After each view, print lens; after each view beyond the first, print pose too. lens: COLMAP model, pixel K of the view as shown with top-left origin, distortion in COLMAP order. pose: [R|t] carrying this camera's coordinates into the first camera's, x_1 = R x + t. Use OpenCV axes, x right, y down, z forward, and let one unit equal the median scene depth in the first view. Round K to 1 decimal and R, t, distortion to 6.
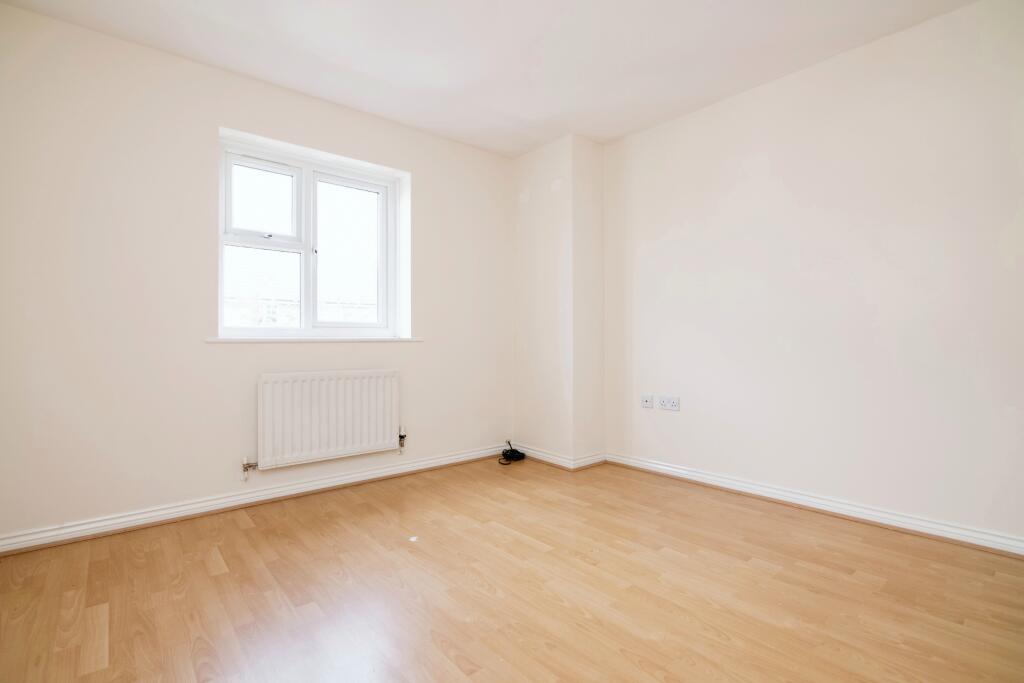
lens RADIAL K [[488.6, 0, 498.1], [0, 488.6, 335.9], [0, 0, 1]] dist [-0.020448, 0.000311]
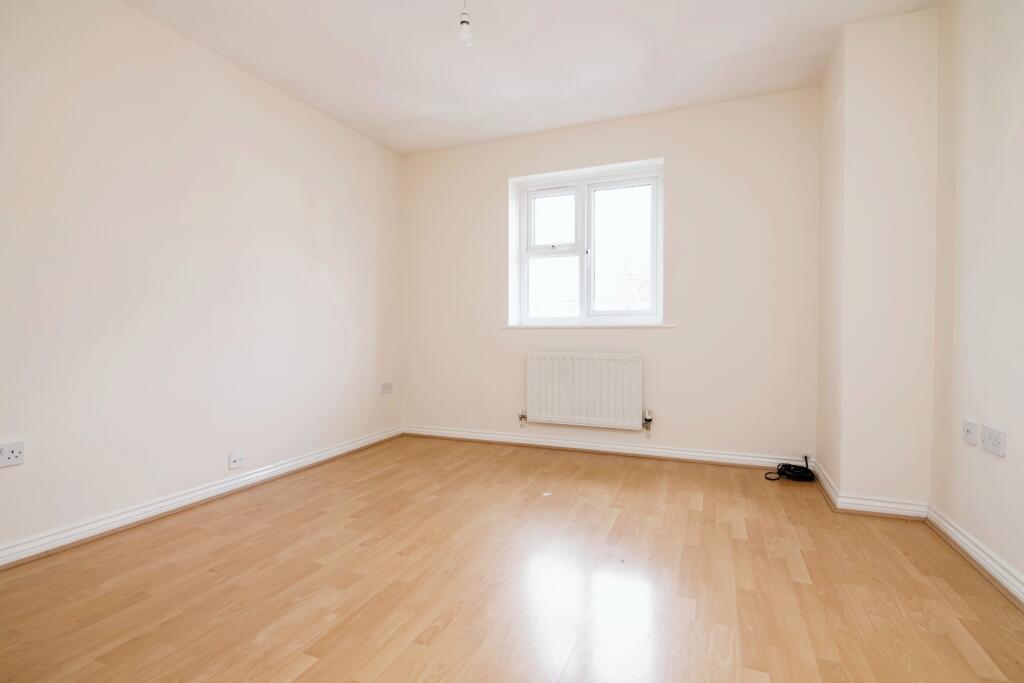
lens RADIAL K [[488.6, 0, 498.1], [0, 488.6, 335.9], [0, 0, 1]] dist [-0.020448, 0.000311]
pose [[0.436748, 0.013963, -0.899475, 0.626696], [0.009220, 0.999758, 0.019996, 0.005767], [0.899536, -0.017026, 0.436514, 0.287366]]
